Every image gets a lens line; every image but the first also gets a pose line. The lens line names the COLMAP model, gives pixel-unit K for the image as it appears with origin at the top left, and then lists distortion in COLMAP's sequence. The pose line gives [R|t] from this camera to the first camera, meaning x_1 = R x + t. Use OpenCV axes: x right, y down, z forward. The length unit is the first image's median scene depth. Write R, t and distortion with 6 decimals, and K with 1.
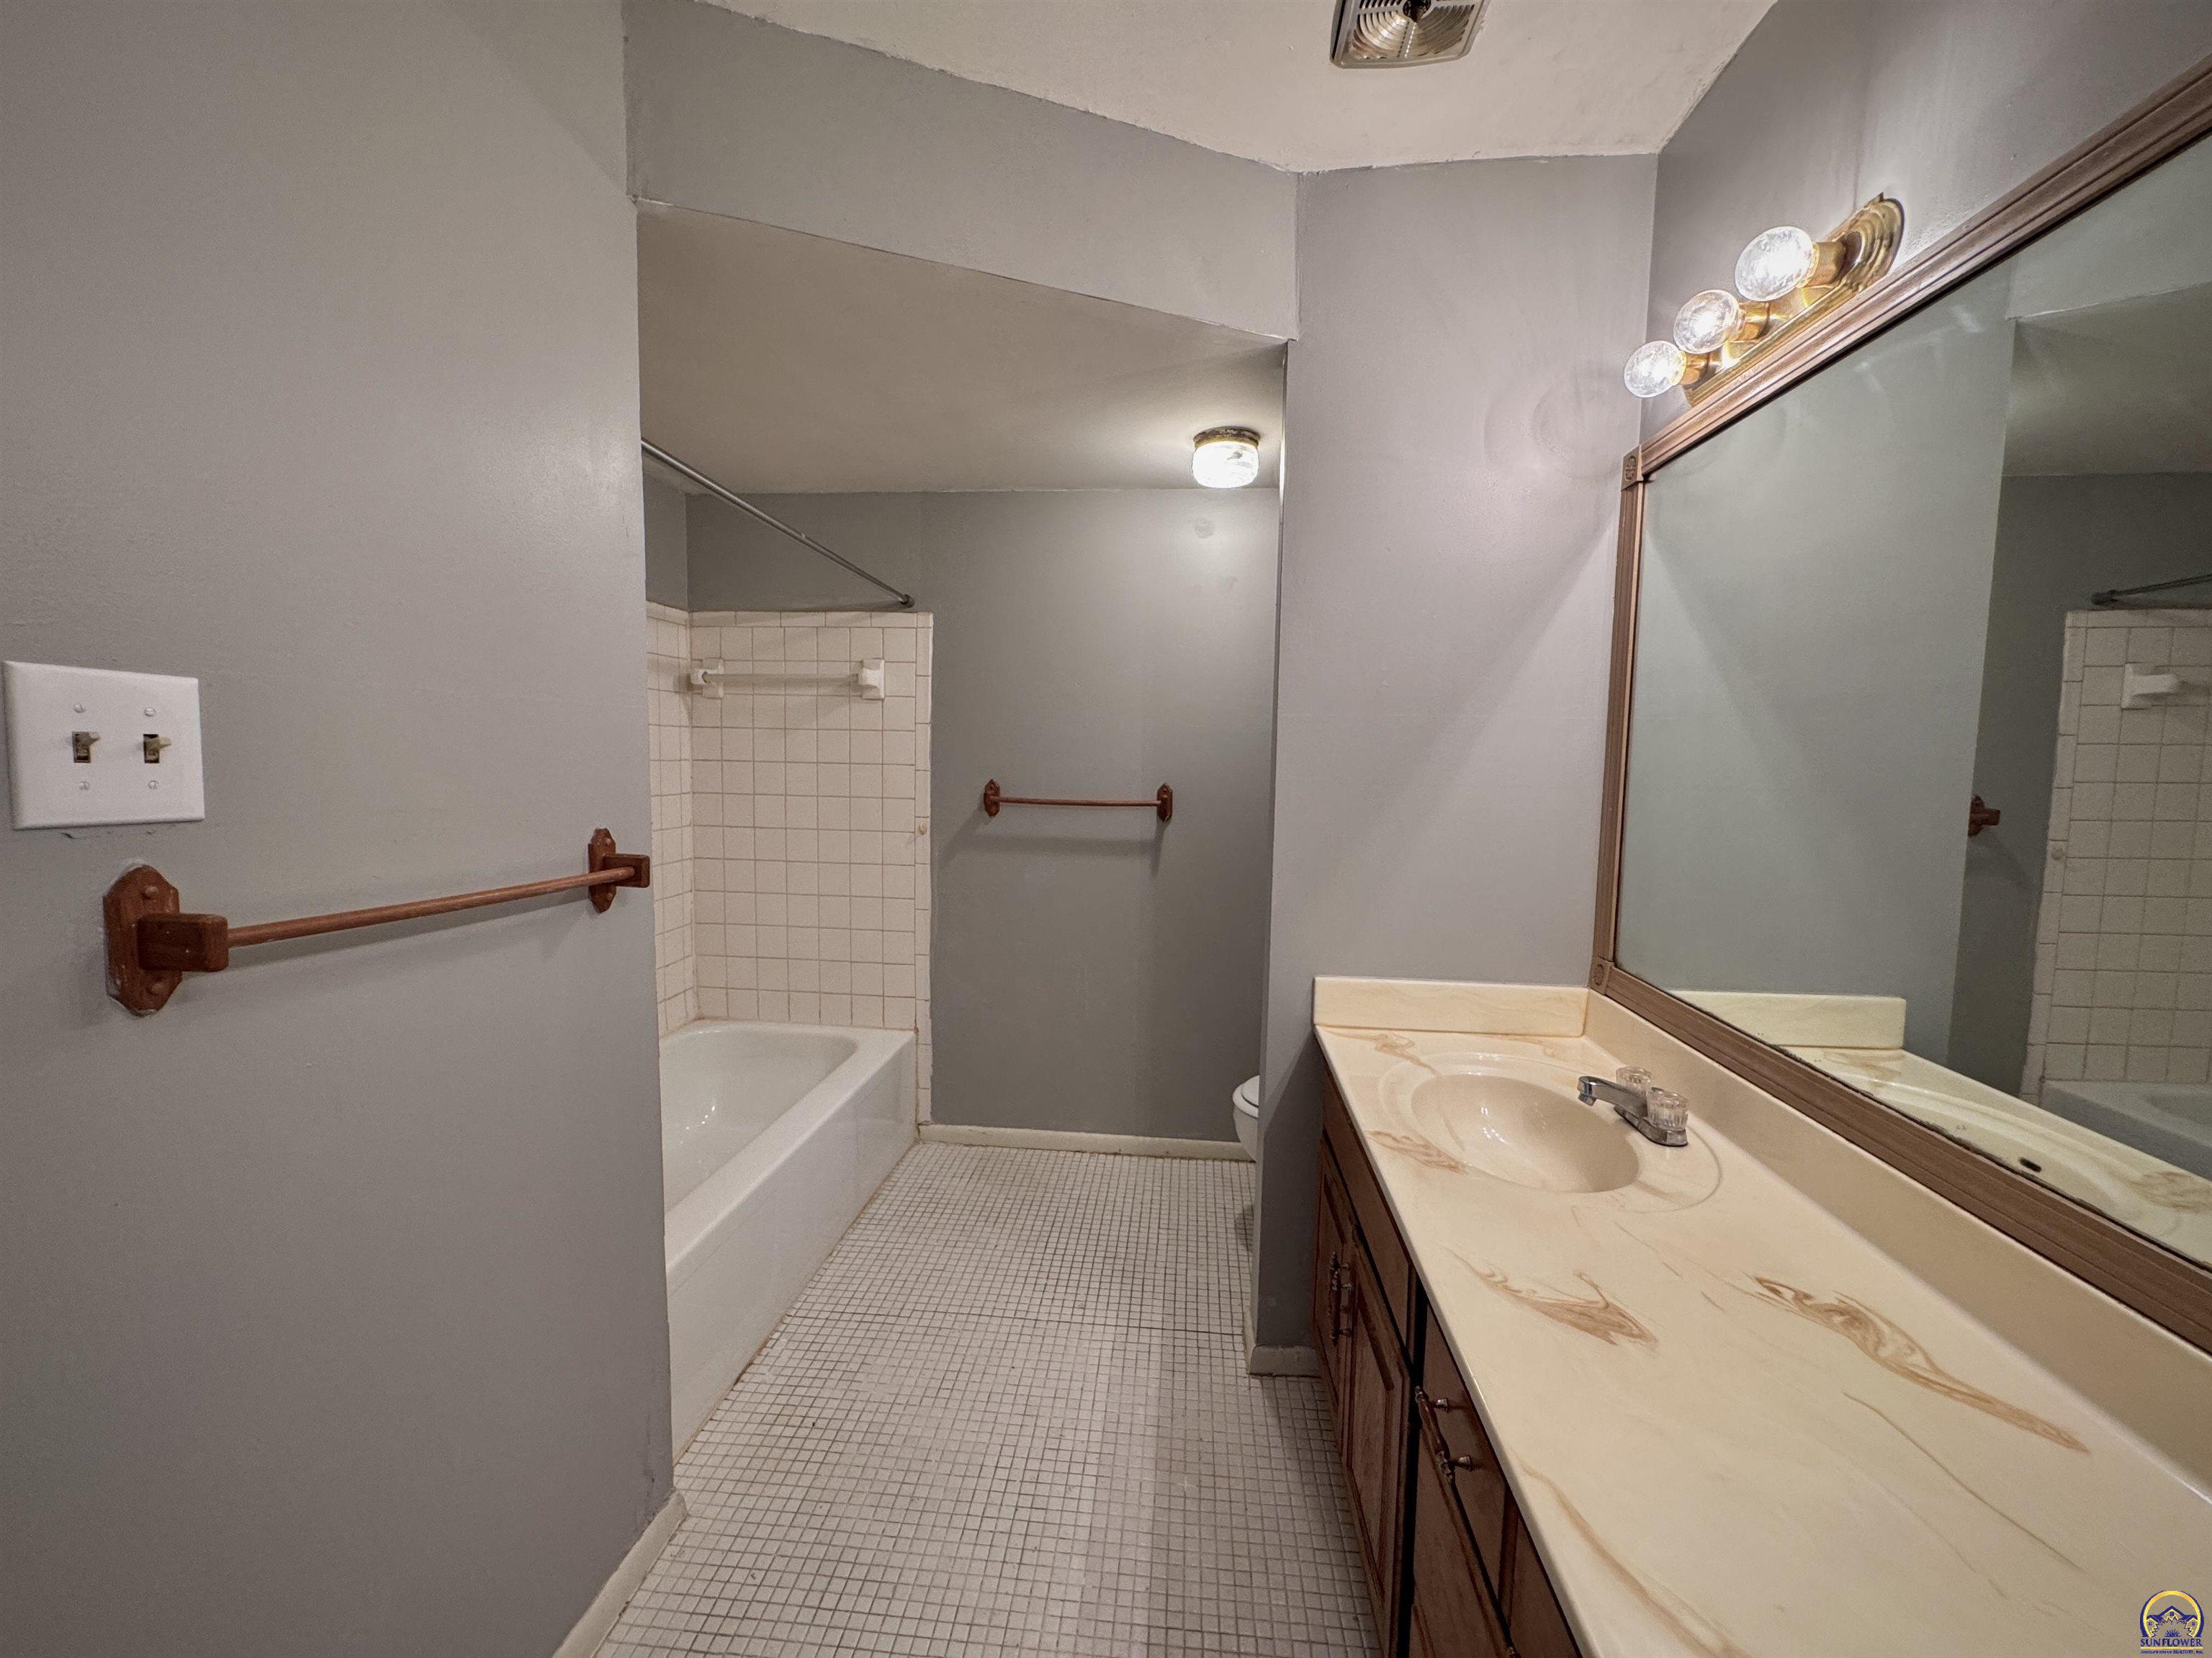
lens RADIAL K [[884.3, 0, 1092.9], [0, 884.3, 827.7], [0, 0, 1]] dist [-0.002820, -0.000138]
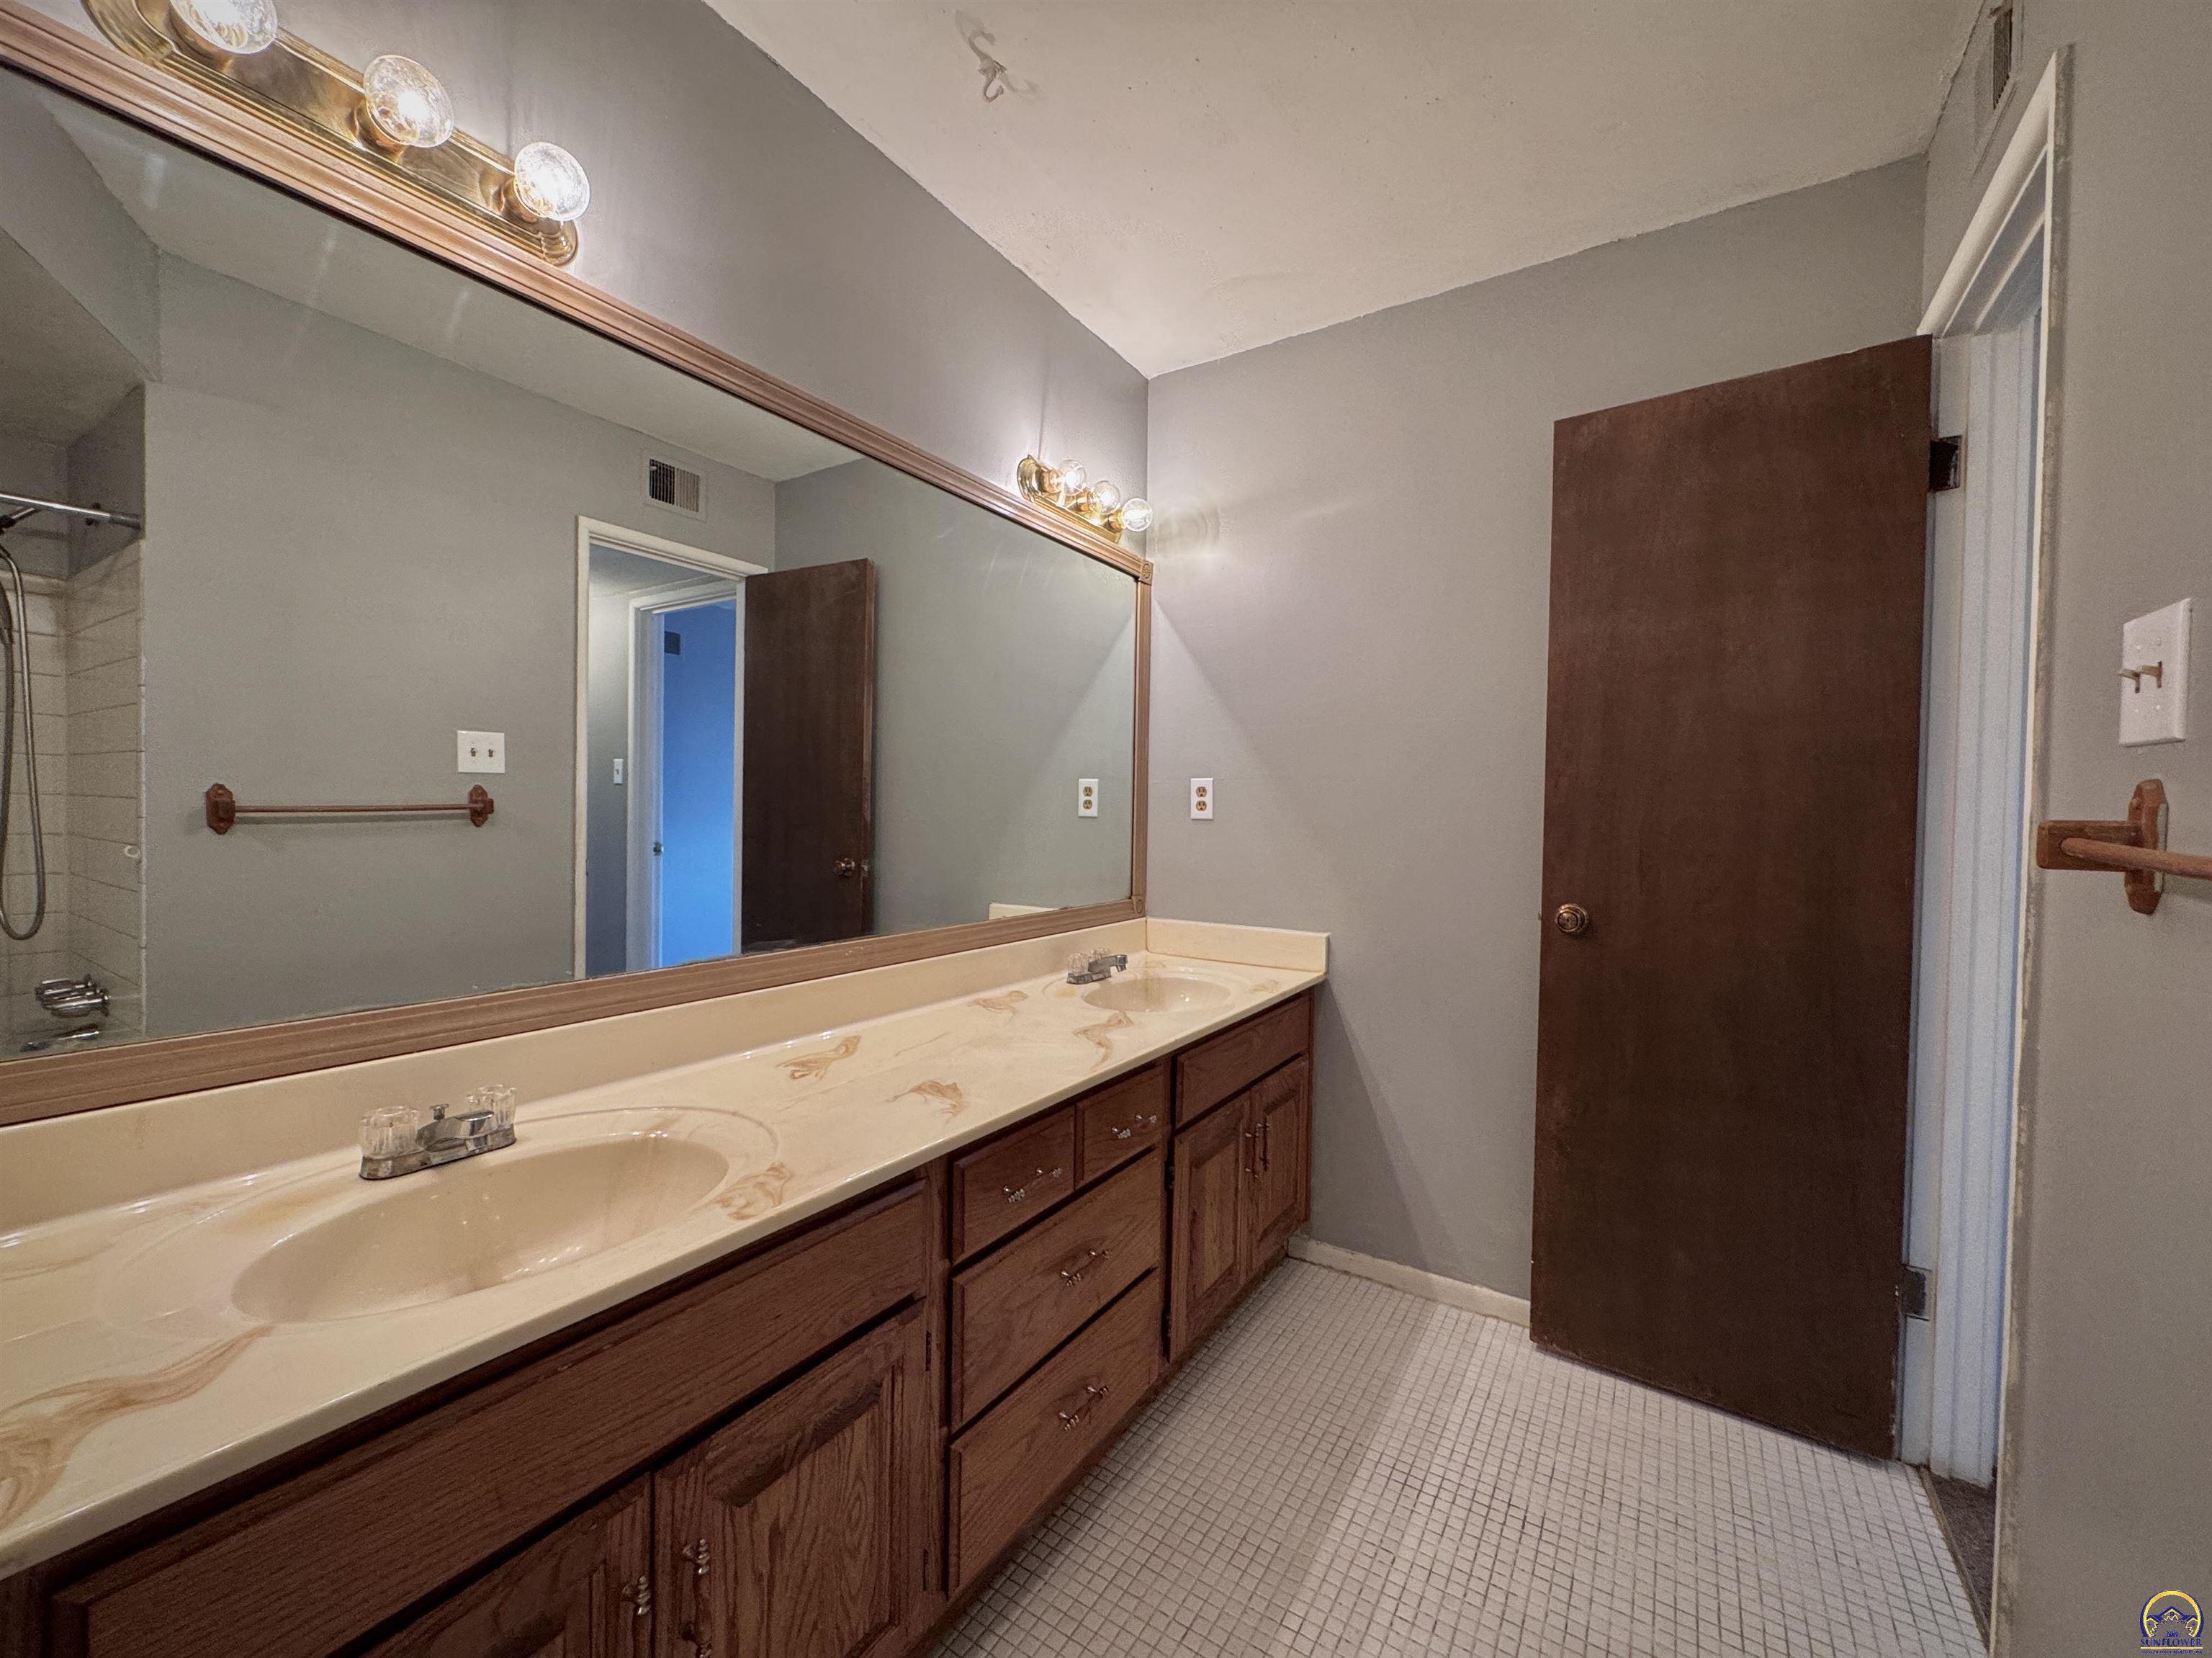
lens RADIAL K [[901.5, 0, 1106.0], [0, 901.5, 829.0], [0, 0, 1]] dist [-0.003334, -0.000368]
pose [[-0.899864, -0.036026, 0.434680, -0.095072], [0.009004, 0.994836, 0.101093, -0.006689], [-0.436078, 0.094884, -0.894893, 0.656929]]
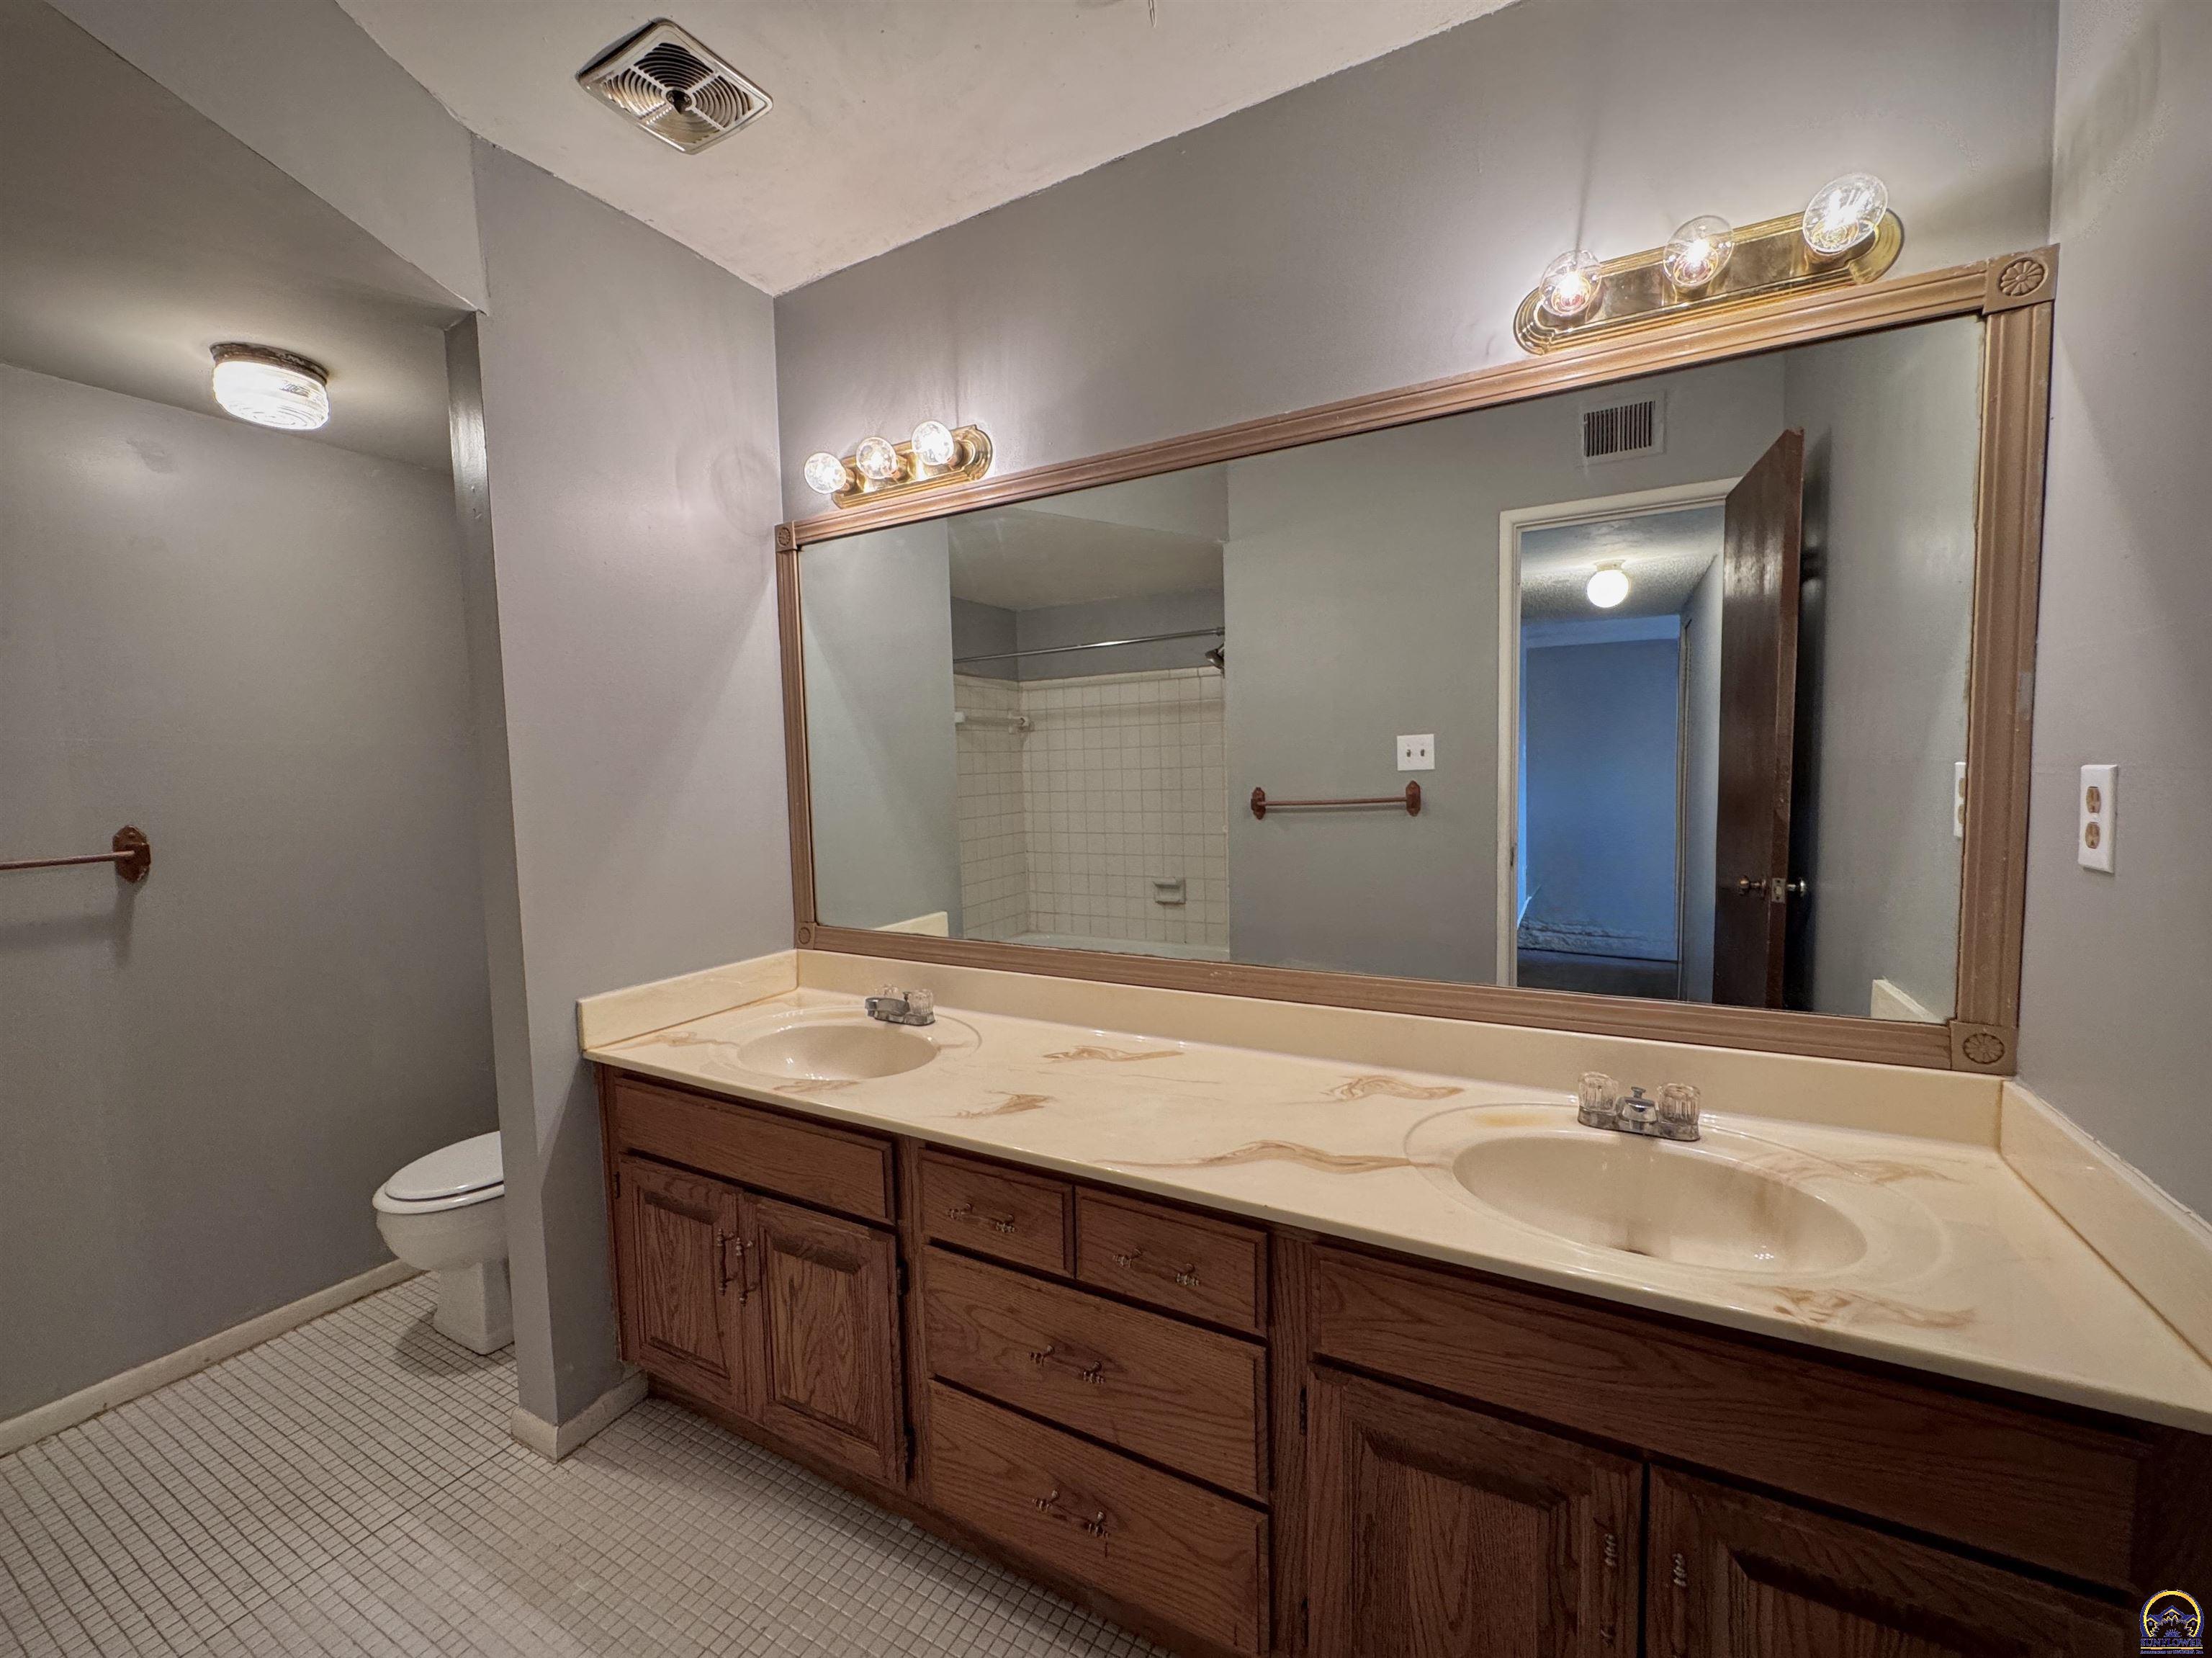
lens RADIAL K [[888.0, 0, 1106.0], [0, 888.0, 829.0], [0, 0, 1]] dist [-0.003327, 0.000371]
pose [[0.384717, -0.087738, 0.918855, -0.243070], [0.109059, 0.992820, 0.049138, 0.000299], [-0.916569, 0.081305, 0.391523, 0.058298]]
